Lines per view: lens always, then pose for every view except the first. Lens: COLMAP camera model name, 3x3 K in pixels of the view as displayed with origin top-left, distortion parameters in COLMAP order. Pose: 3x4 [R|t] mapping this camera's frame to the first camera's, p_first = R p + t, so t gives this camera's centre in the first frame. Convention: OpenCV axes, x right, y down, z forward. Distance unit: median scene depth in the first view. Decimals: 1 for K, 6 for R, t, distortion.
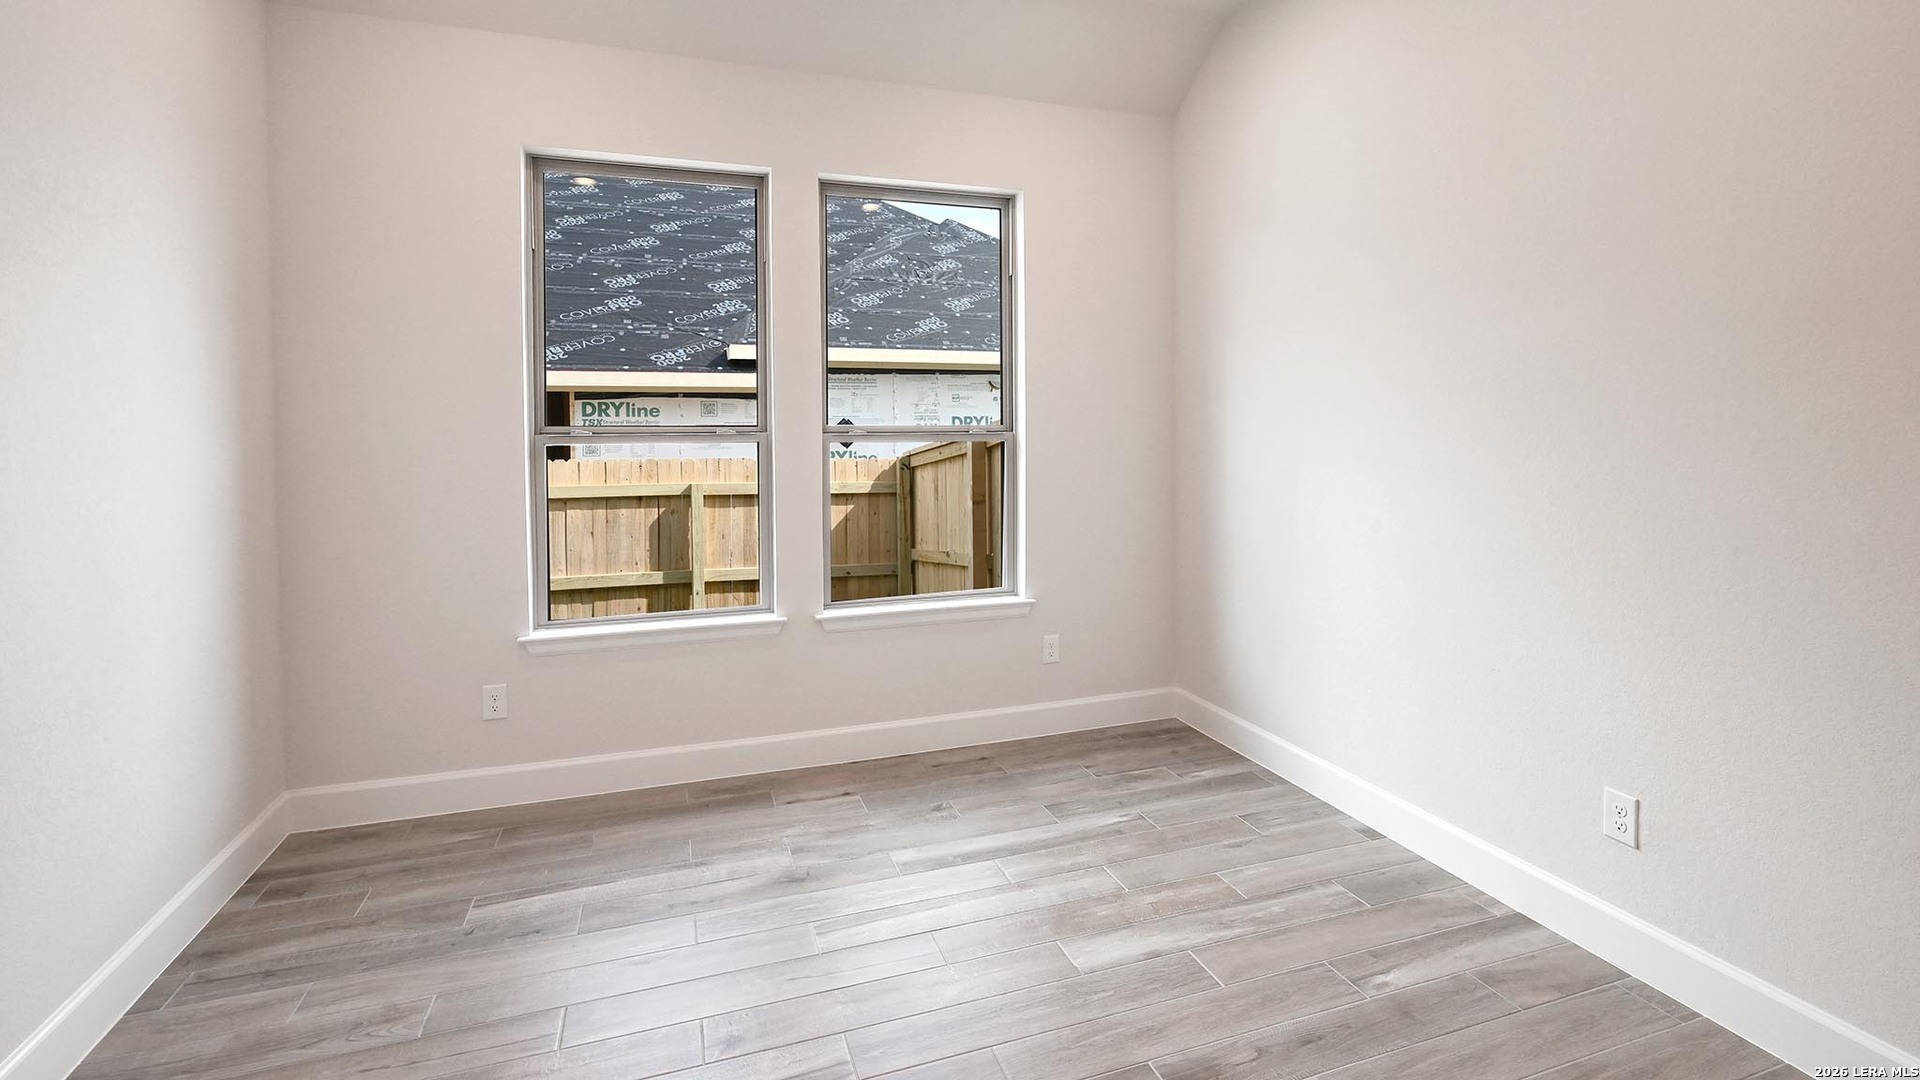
lens RADIAL K [[861.7, 0, 960.0], [0, 861.7, 540.0], [0, 0, 1]] dist [0.001758, 0.000148]
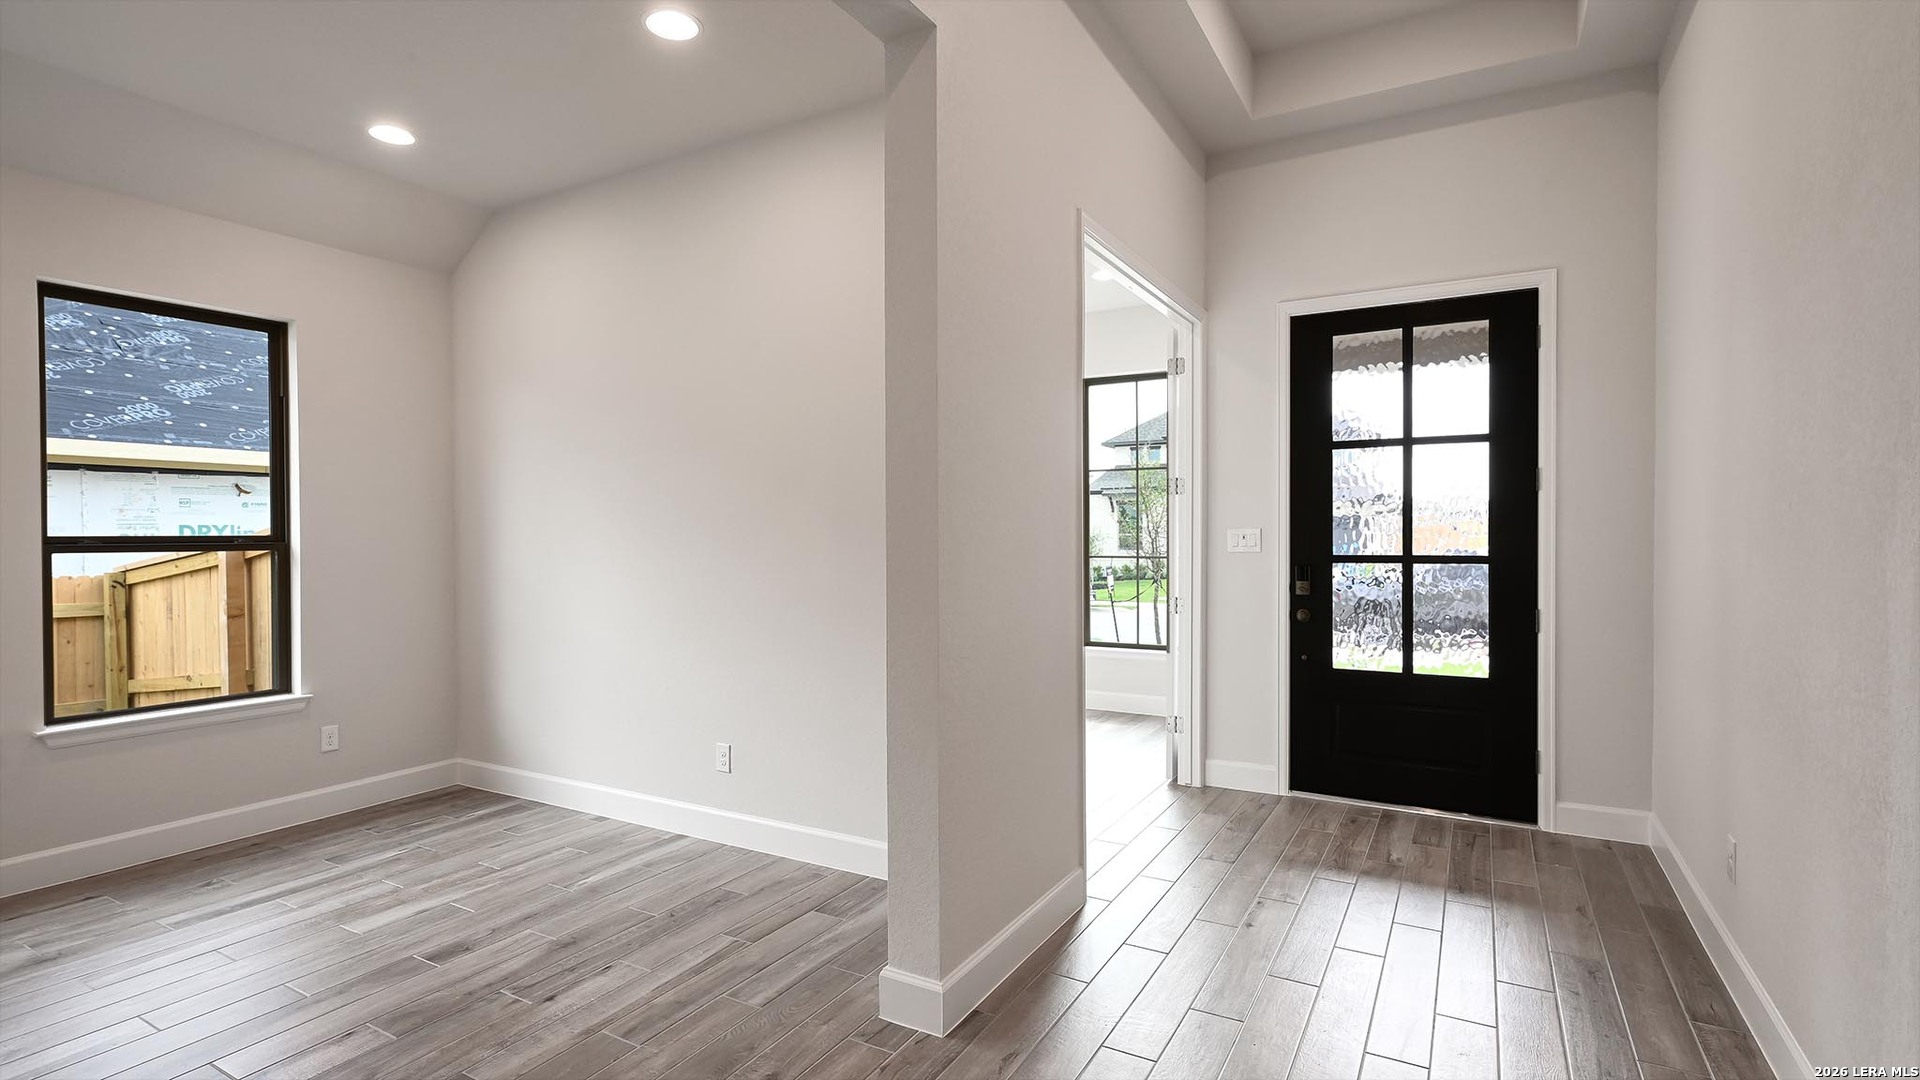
lens RADIAL K [[923.3, 0, 957.0], [0, 923.3, 521.1], [0, 0, 1]] dist [-0.000281, -0.001355]
pose [[0.760153, 0.010799, 0.649654, -0.062754], [0.085326, 0.989544, -0.116288, 0.068439], [-0.644117, 0.143829, 0.751283, -0.512304]]
